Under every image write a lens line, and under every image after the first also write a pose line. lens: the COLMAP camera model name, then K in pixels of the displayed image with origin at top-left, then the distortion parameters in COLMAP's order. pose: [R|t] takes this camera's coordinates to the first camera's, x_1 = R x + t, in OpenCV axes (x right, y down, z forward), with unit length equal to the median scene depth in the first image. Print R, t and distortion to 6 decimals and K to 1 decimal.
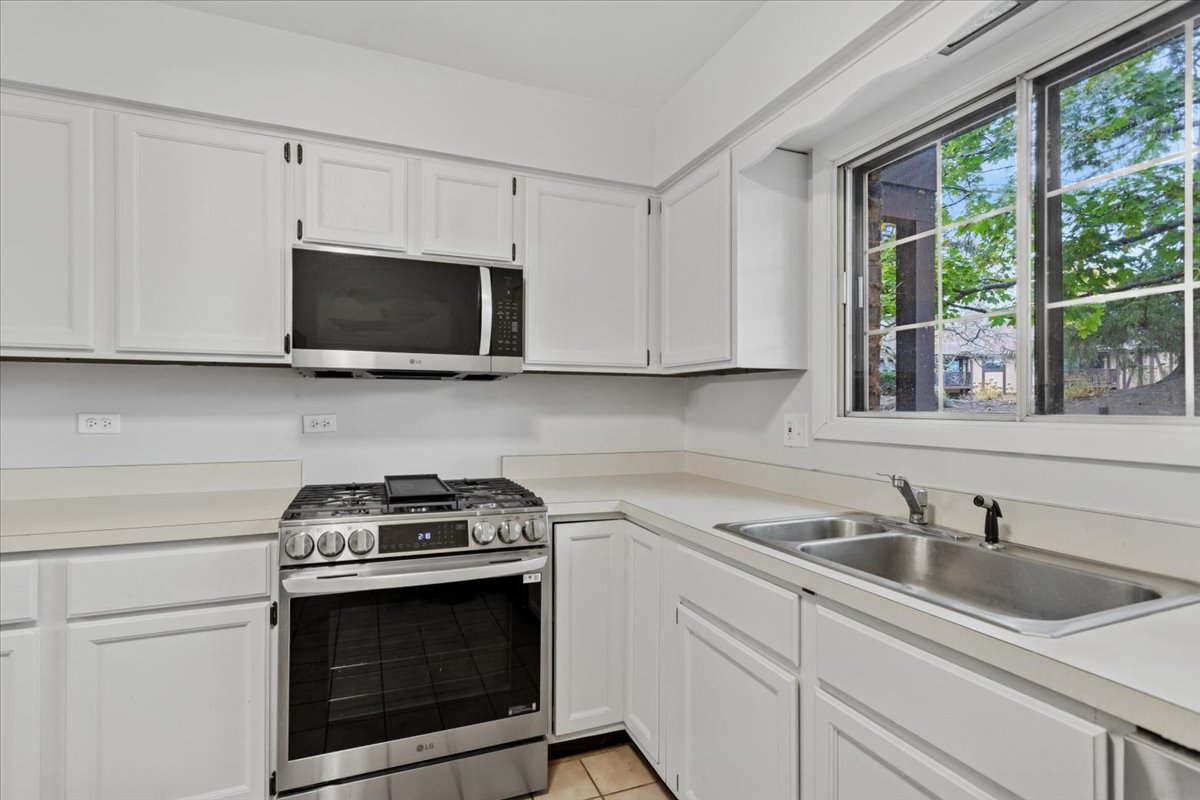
lens RADIAL K [[567.1, 0, 597.9], [0, 567.1, 403.4], [0, 0, 1]] dist [-0.001952, 0.002473]
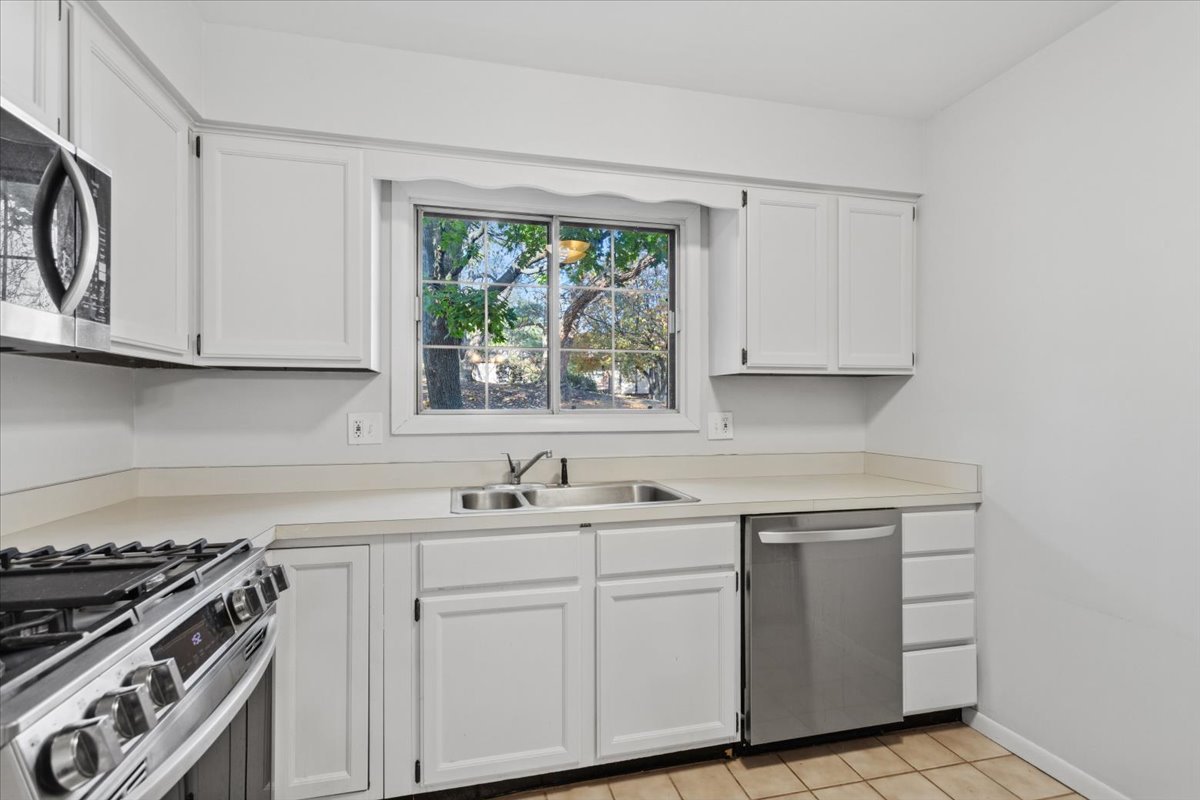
lens RADIAL K [[567.1, 0, 594.1], [0, 567.1, 401.6], [0, 0, 1]] dist [-0.001952, 0.002473]
pose [[0.157030, -0.001738, 0.987592, -0.675114], [-0.003742, 0.999990, 0.002355, -0.008019], [-0.987587, -0.004065, 0.157022, 0.428817]]
